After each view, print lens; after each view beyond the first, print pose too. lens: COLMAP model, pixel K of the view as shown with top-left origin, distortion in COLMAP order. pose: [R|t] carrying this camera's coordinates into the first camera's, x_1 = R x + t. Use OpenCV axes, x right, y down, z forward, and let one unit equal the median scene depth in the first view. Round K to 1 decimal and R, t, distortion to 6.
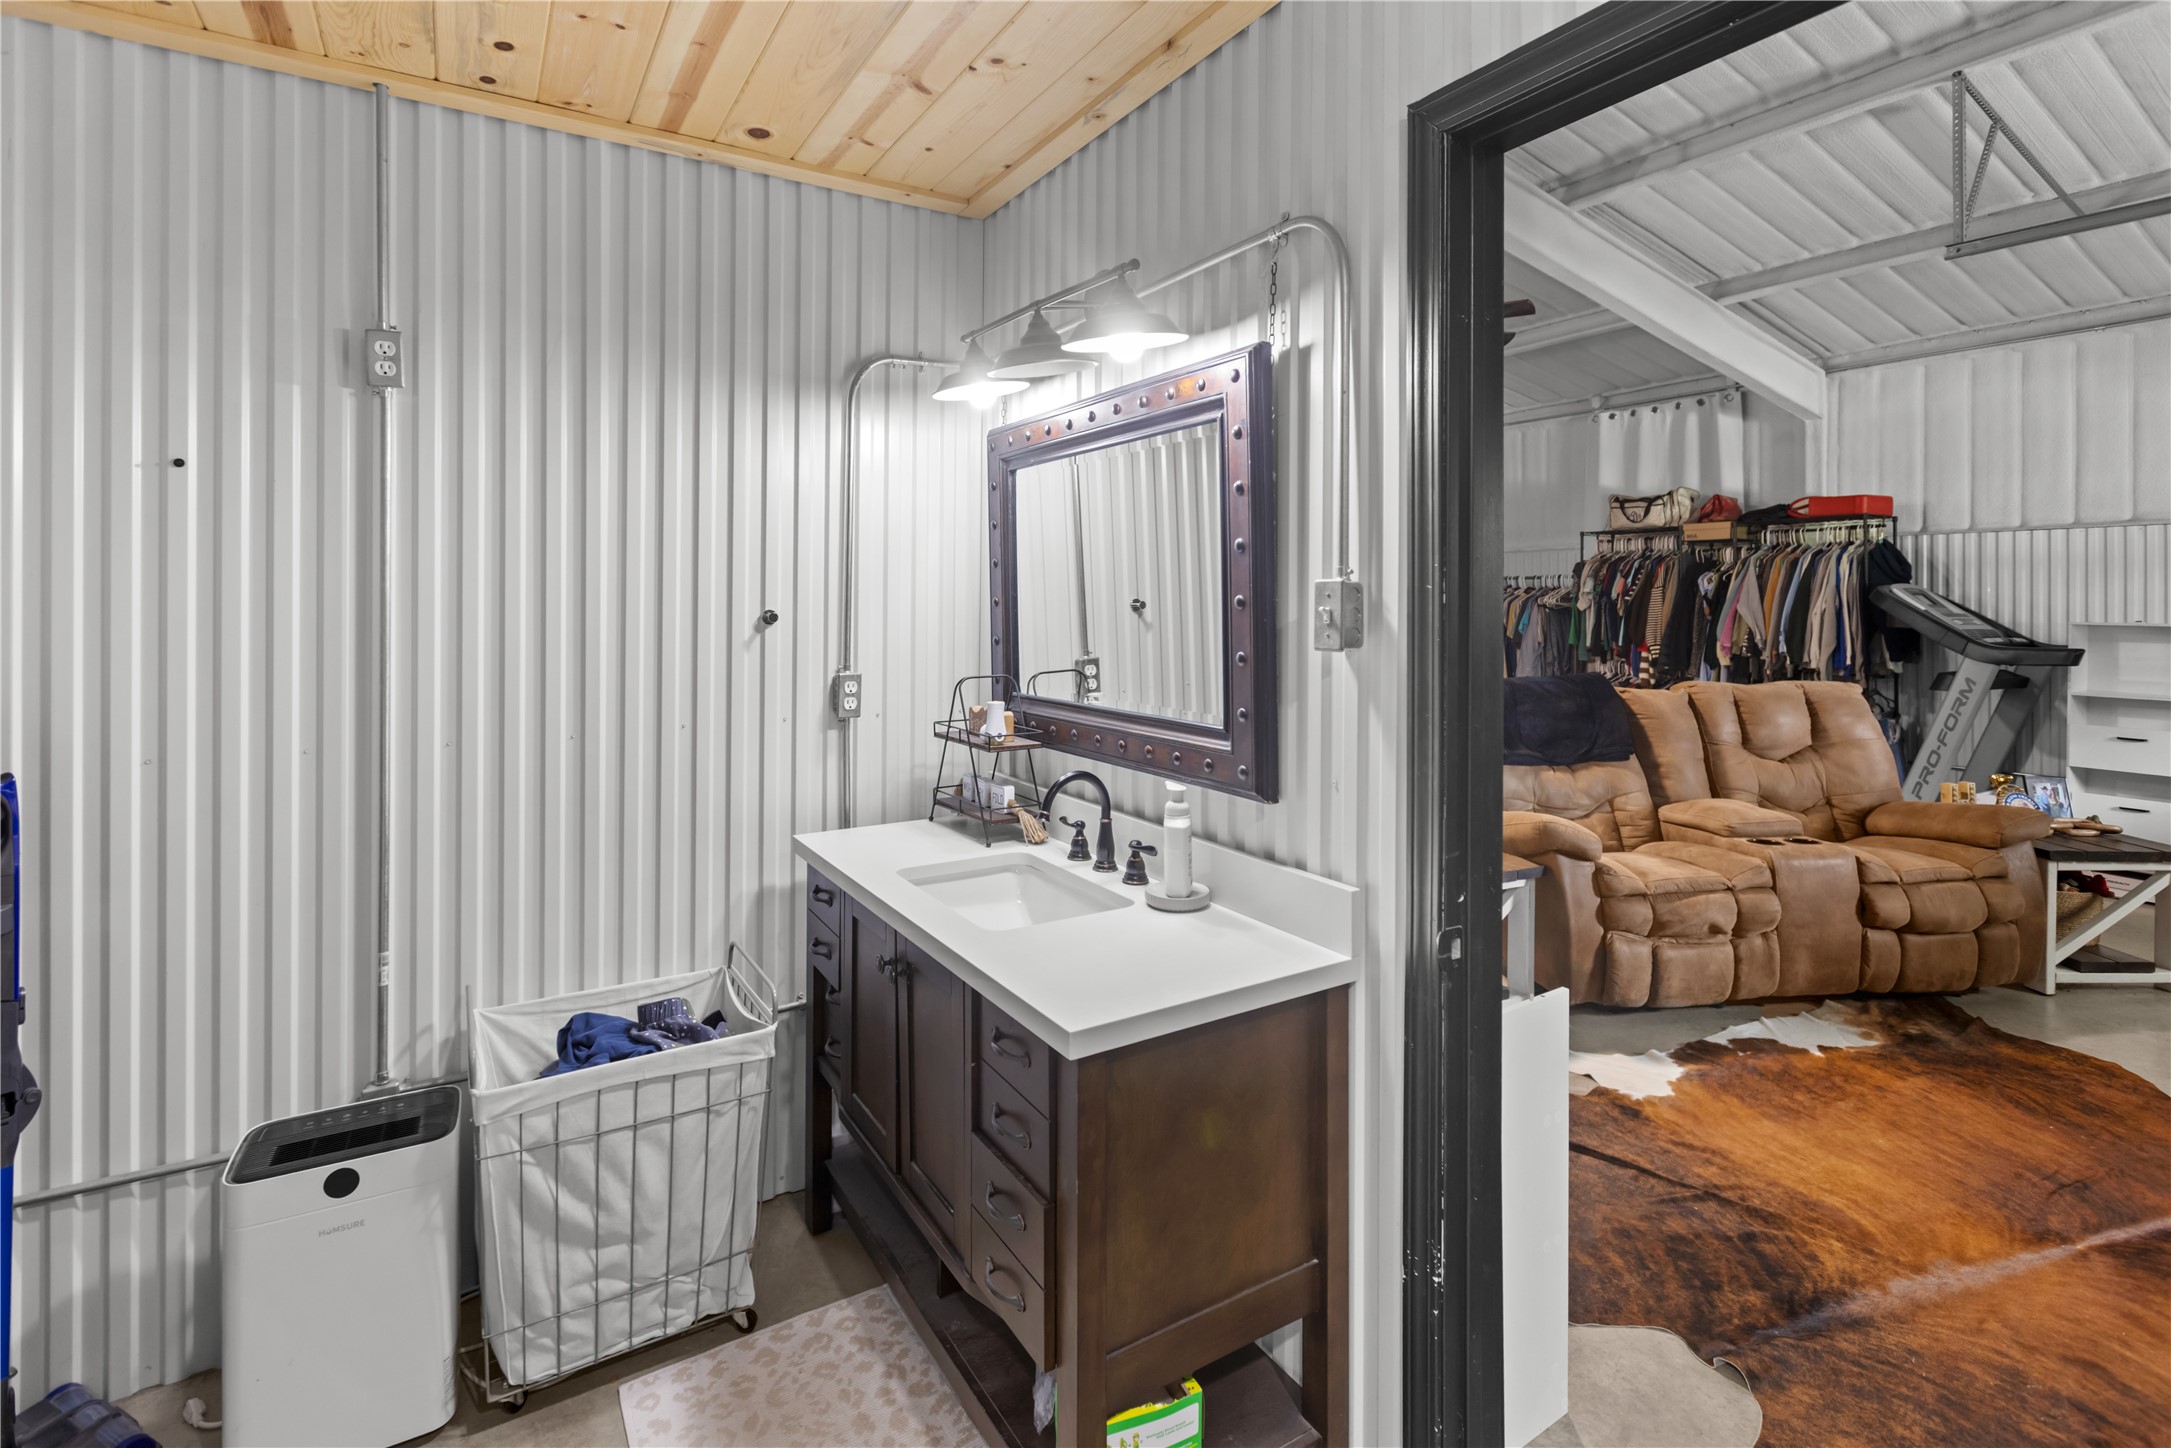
lens RADIAL K [[1004.7, 0, 1086.1], [0, 1004.7, 587.4], [0, 0, 1]] dist [-0.001270, -0.000183]
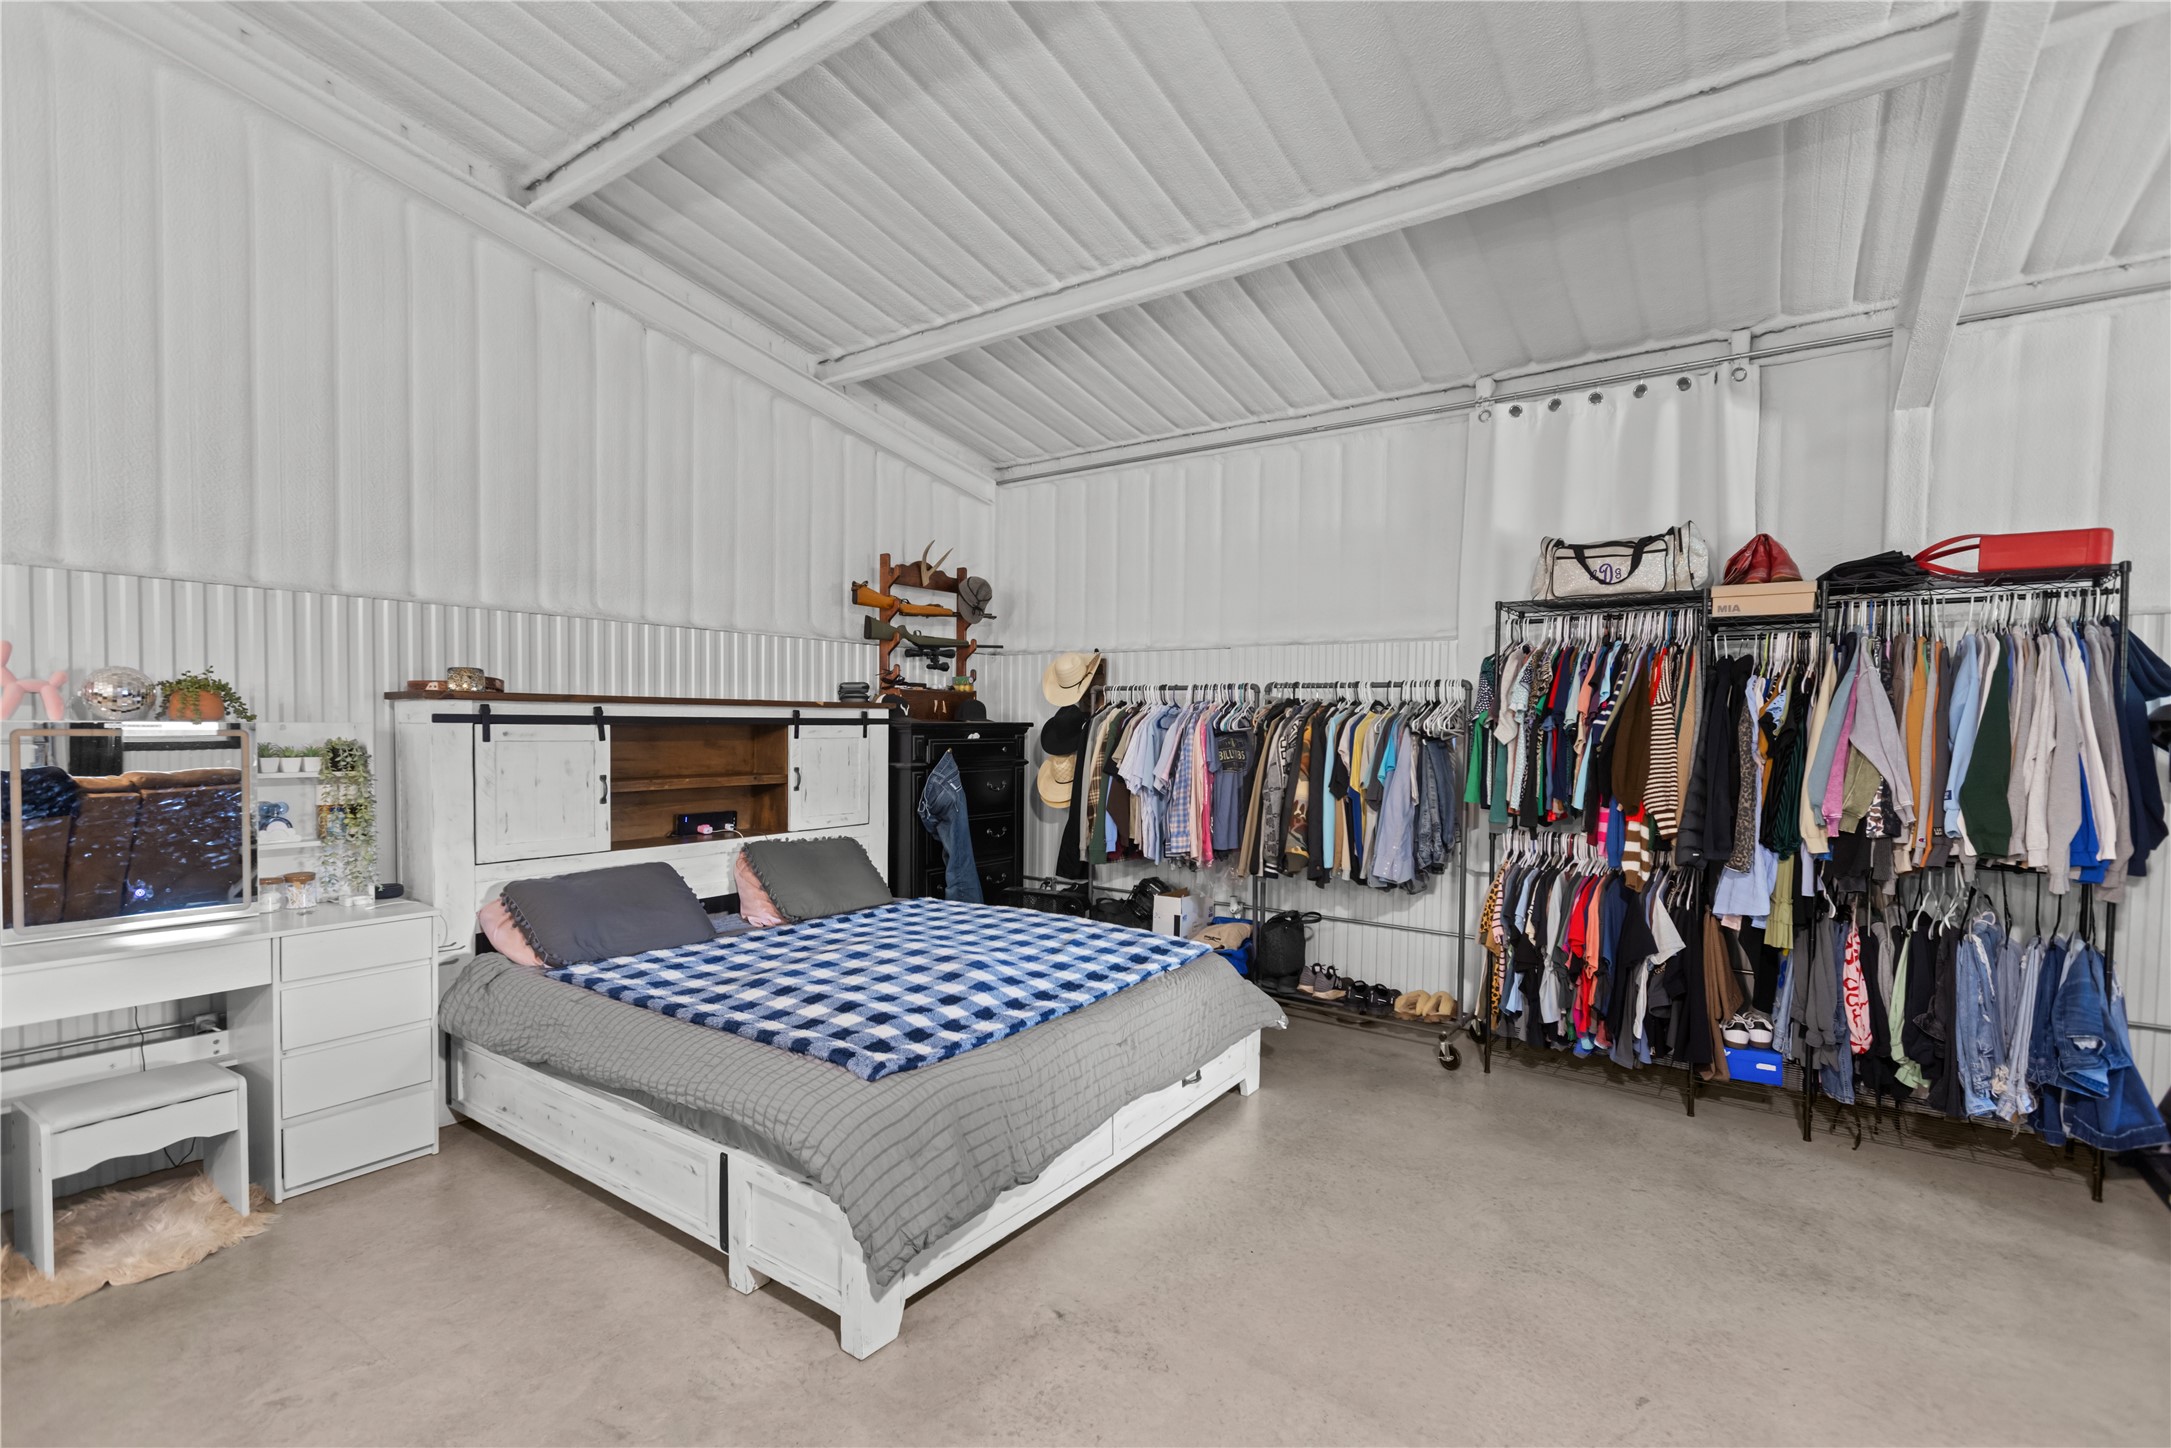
lens RADIAL K [[992.7, 0, 1080.8], [0, 992.7, 754.4], [0, 0, 1]] dist [0.001737, 0.000304]
pose [[0.926794, -0.007311, 0.375500, 0.078233], [-0.011792, 0.998751, 0.048549, 0.005088], [-0.375386, -0.049423, 0.925550, 0.617835]]
